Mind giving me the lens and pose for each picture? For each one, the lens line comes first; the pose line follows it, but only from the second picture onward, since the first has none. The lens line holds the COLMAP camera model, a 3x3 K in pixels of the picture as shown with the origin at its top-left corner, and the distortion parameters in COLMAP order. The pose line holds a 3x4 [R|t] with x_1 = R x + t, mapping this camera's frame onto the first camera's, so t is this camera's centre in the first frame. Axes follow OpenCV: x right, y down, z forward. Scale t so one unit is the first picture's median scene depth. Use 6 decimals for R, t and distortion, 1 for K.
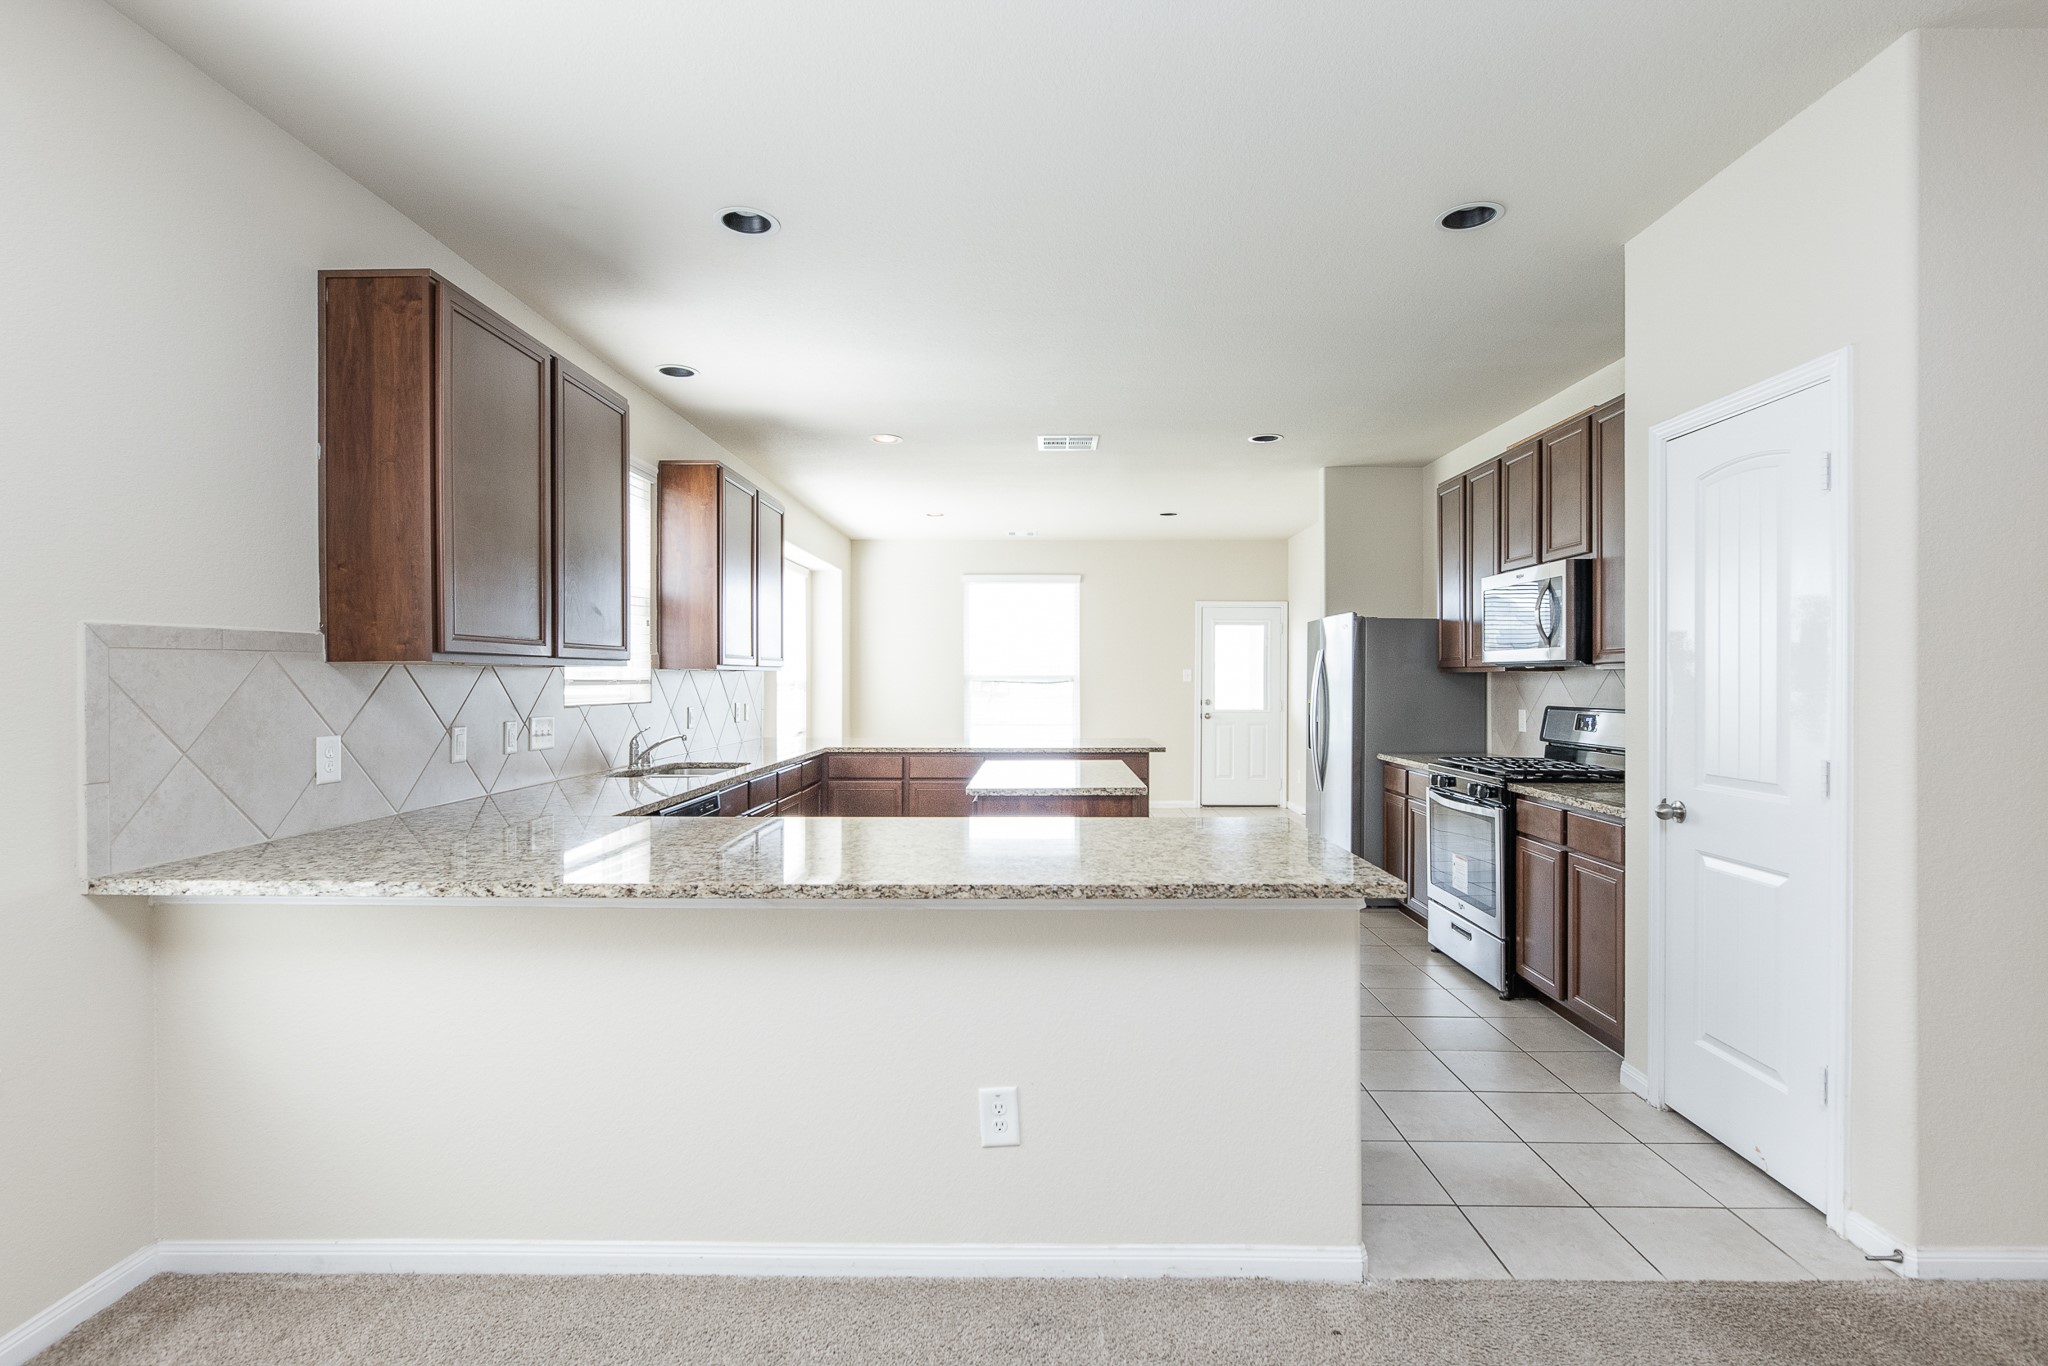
lens RADIAL K [[955.2, 0, 1033.1], [0, 955.2, 680.8], [0, 0, 1]] dist [0.003859, 0.000477]
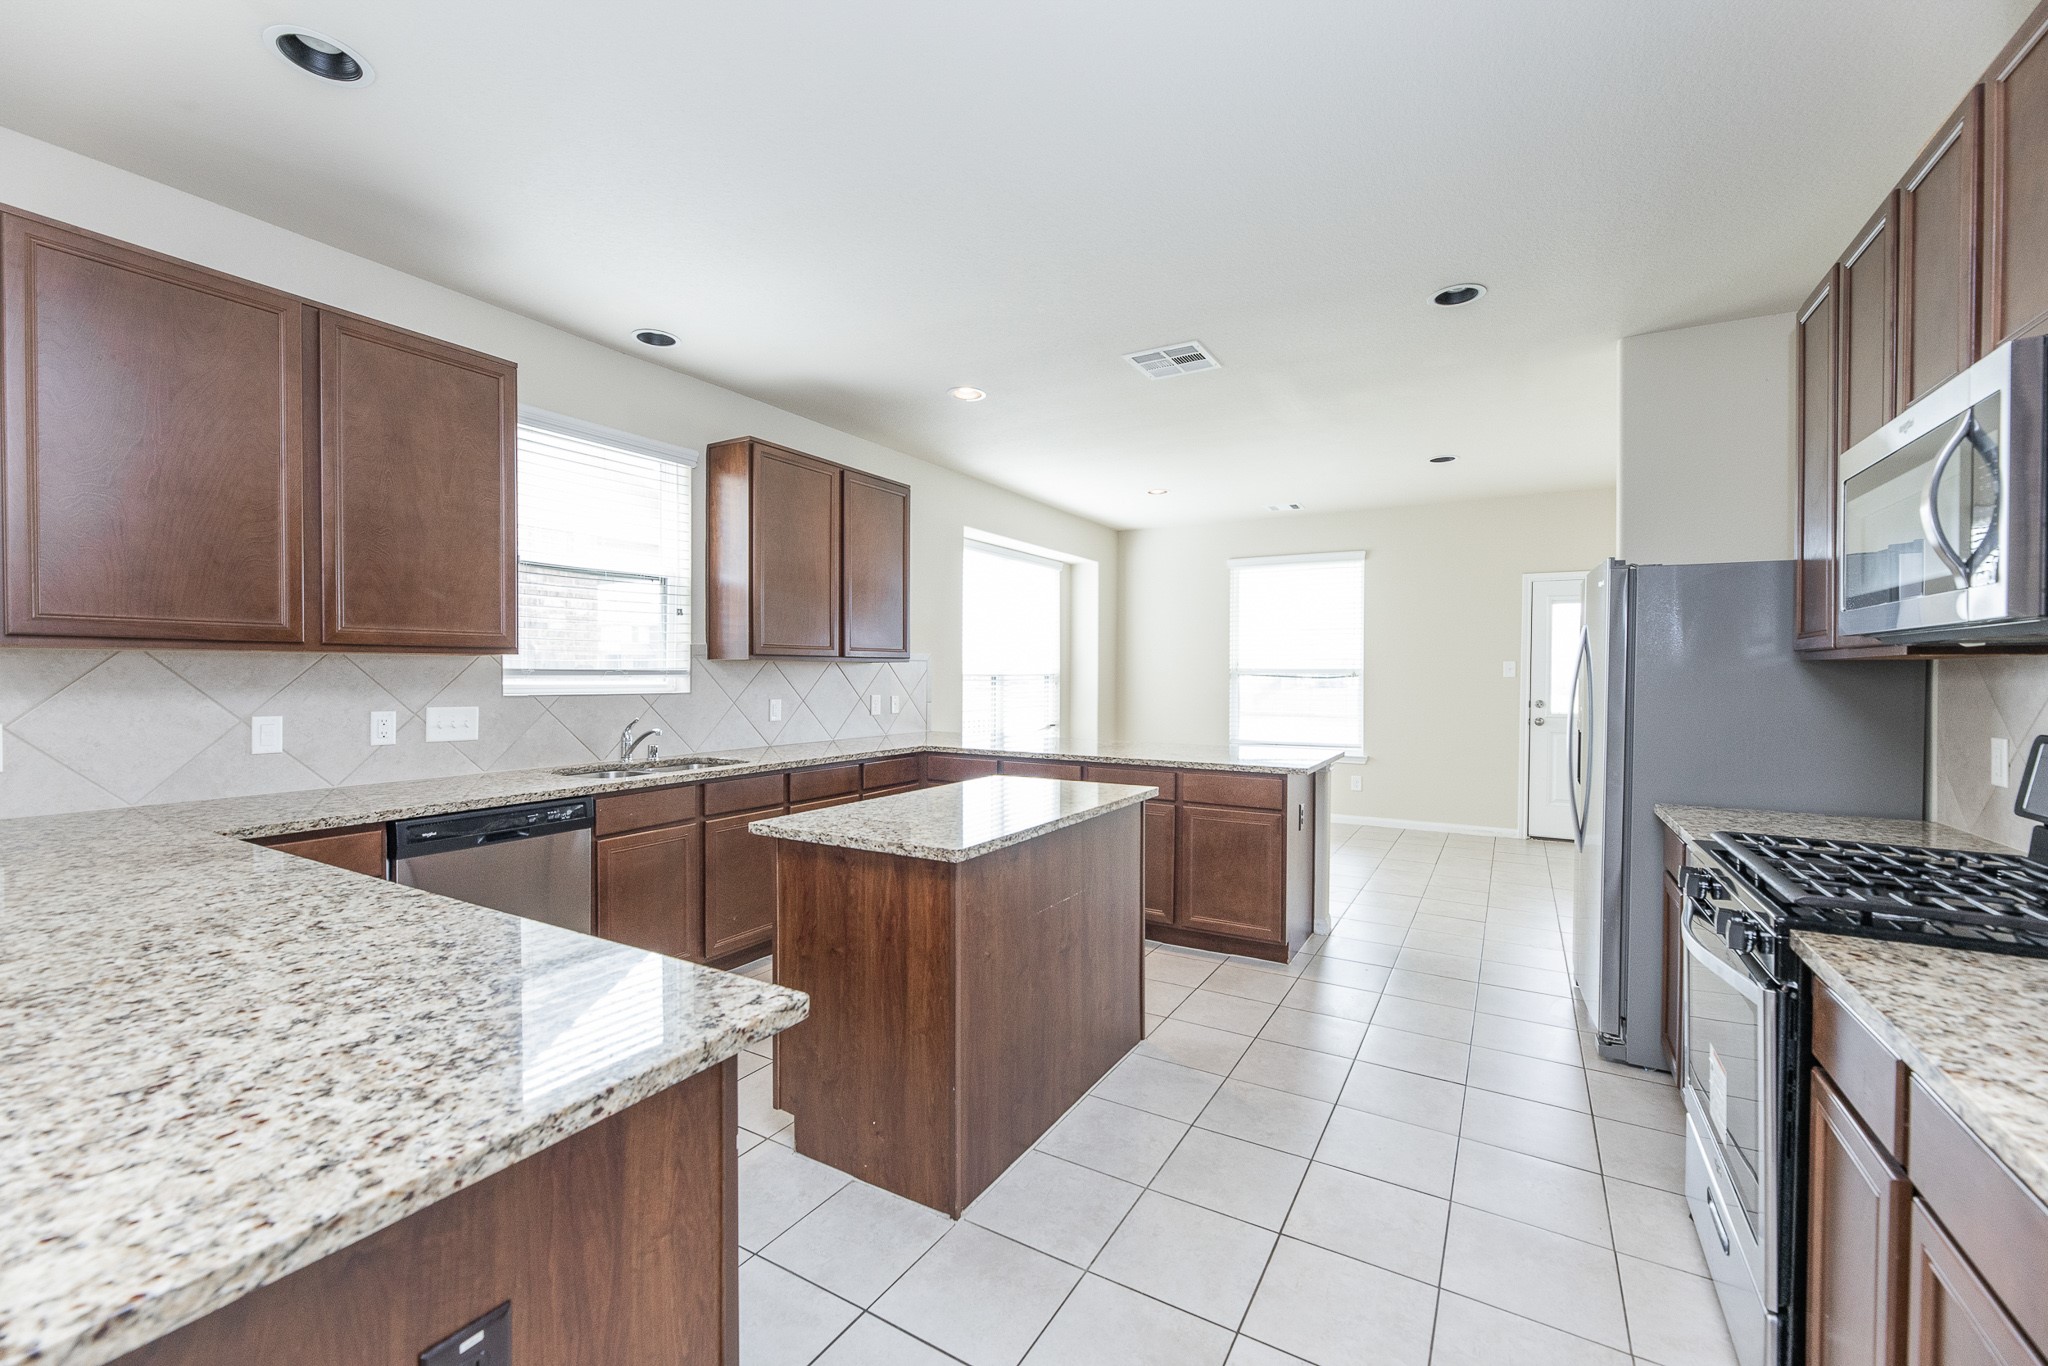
lens RADIAL K [[823.1, 0, 1032.2], [0, 823.1, 681.0], [0, 0, 1]] dist [-0.004610, -0.000297]
pose [[0.869354, 0.008524, -0.494116, 0.379220], [-0.005085, 0.999953, 0.008303, 0.001191], [0.494163, -0.004705, 0.869356, 0.536584]]
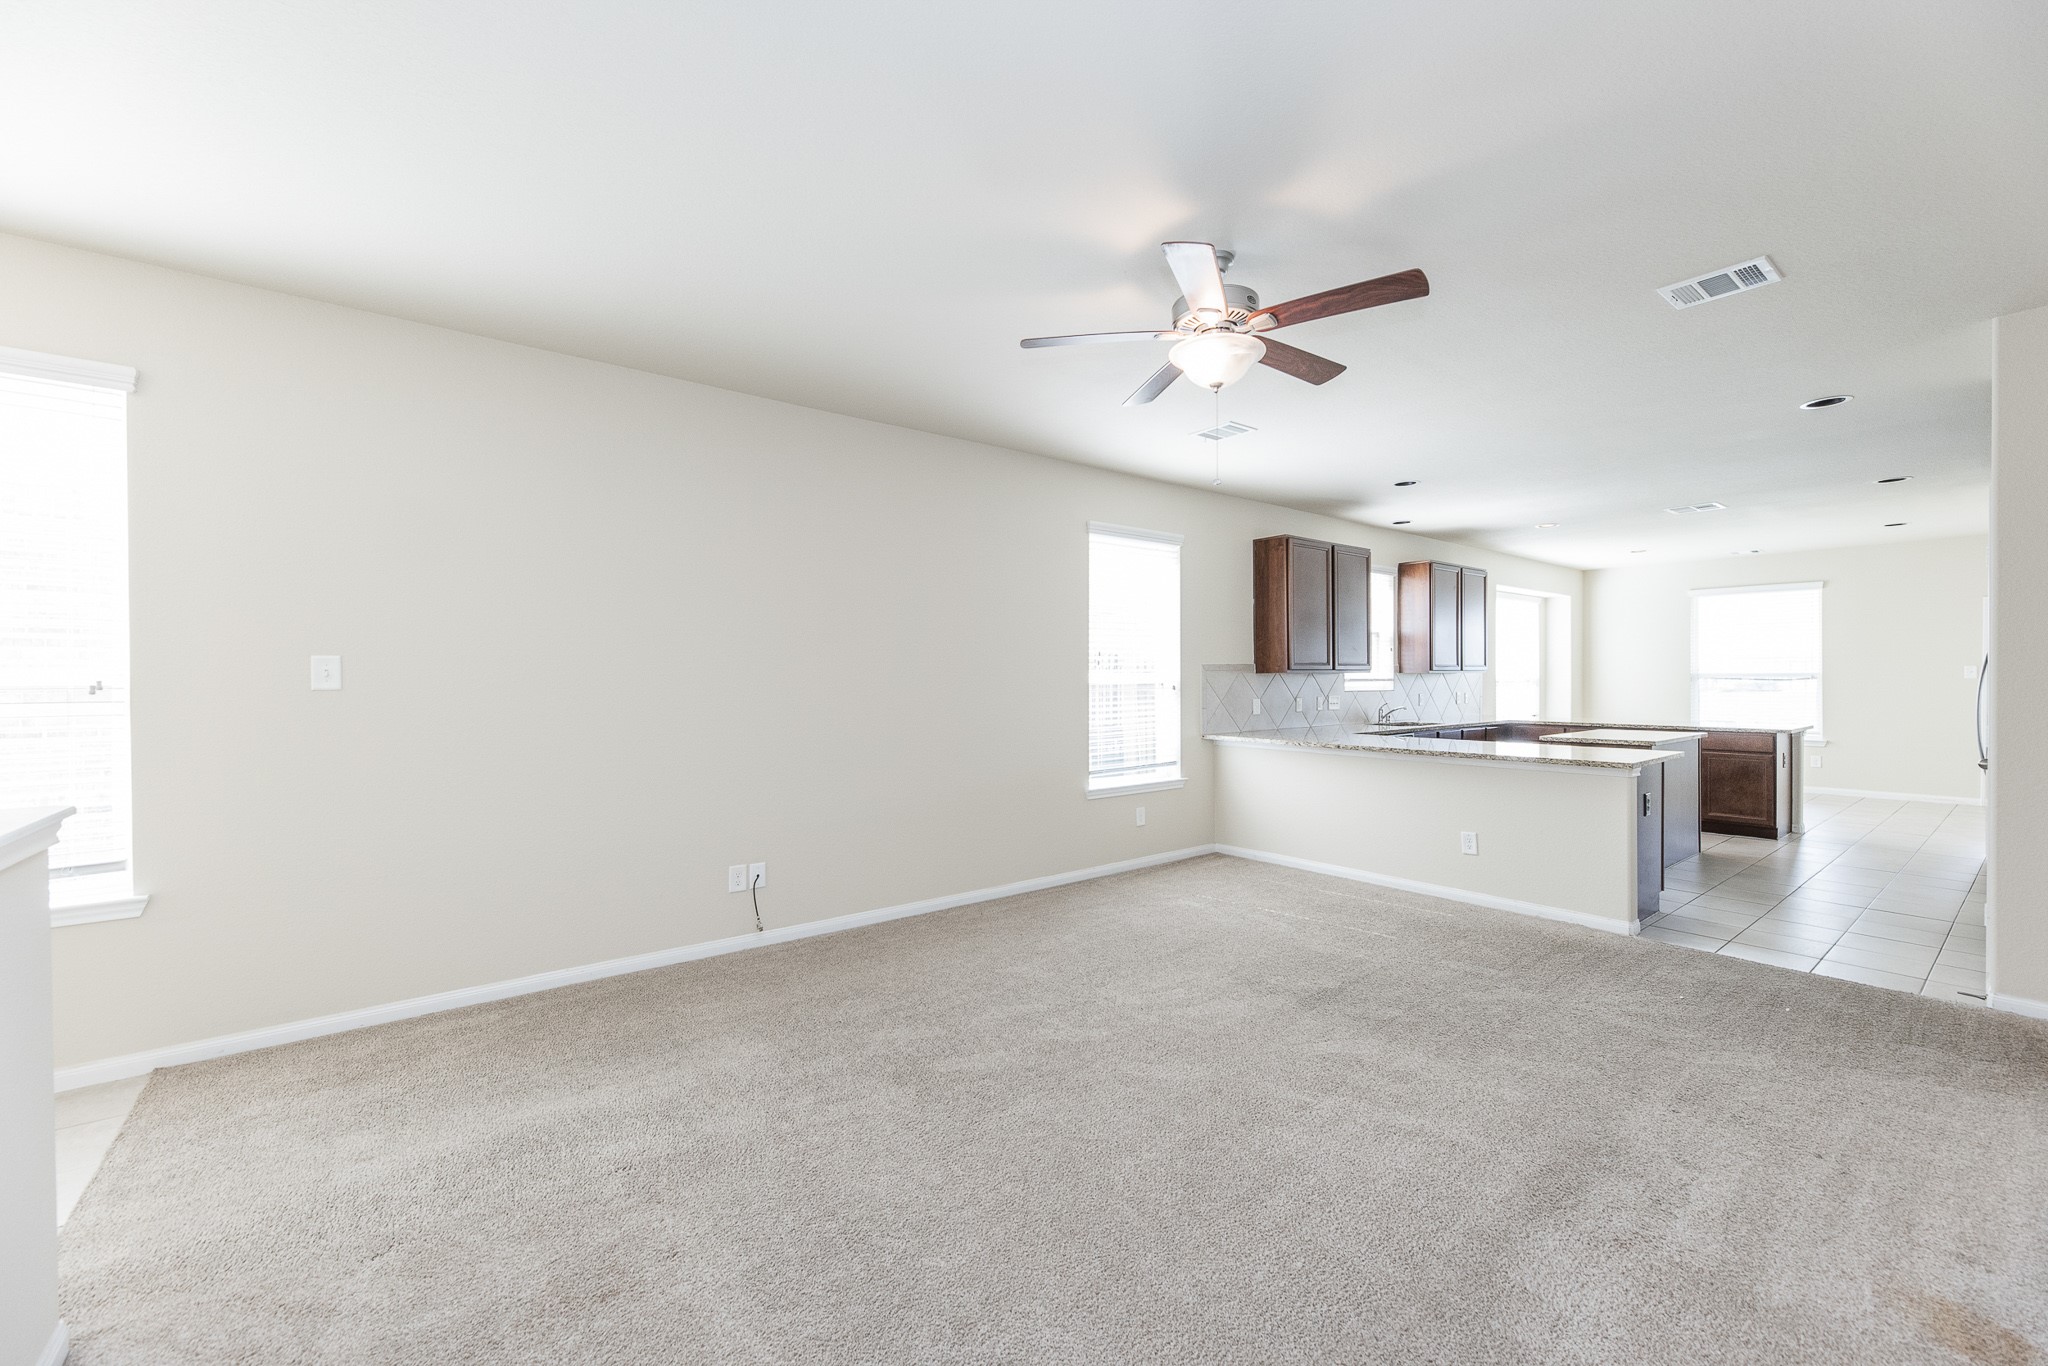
lens RADIAL K [[823.1, 0, 1032.4], [0, 823.1, 682.7], [0, 0, 1]] dist [-0.004610, -0.000297]
pose [[0.630060, 0.001071, -0.776546, 0.511610], [0.002522, 0.999991, 0.003425, -0.000748], [0.776542, -0.004116, 0.630052, -0.726830]]
